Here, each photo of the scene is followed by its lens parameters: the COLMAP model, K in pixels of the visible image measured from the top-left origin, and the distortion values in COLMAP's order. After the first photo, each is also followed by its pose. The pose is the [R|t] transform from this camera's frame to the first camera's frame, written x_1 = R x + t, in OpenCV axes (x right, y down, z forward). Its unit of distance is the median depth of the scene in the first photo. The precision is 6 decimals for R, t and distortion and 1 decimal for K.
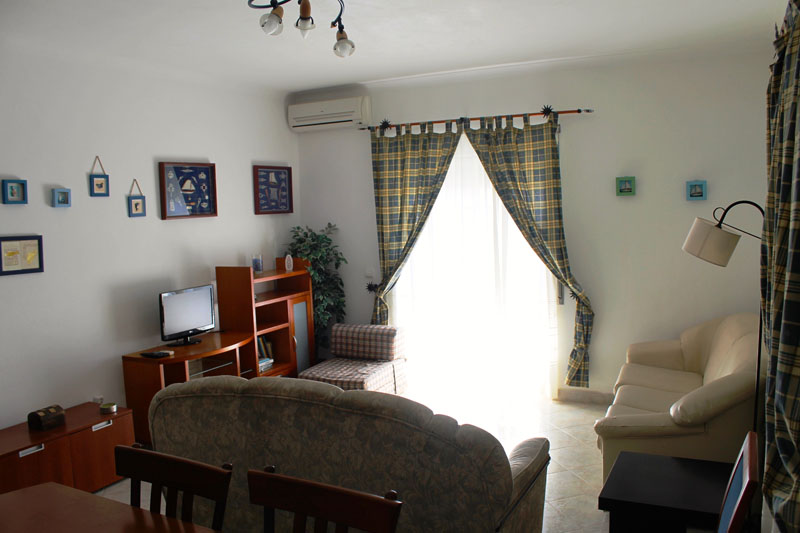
lens RADIAL K [[677.9, 0, 400.9], [0, 677.9, 264.9], [0, 0, 1]] dist [-0.162062, 0.117014]
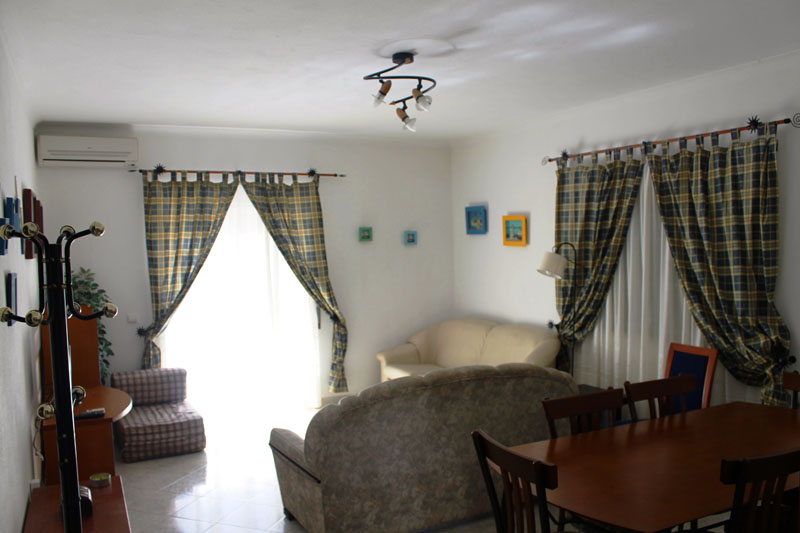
lens RADIAL K [[677.9, 0, 402.6], [0, 677.9, 269.0], [0, 0, 1]] dist [-0.162062, 0.117014]
pose [[0.584704, -0.012659, 0.811148, -0.661864], [0.075566, 0.996381, -0.038921, 0.009087], [-0.807719, 0.084052, 0.583545, 0.139312]]
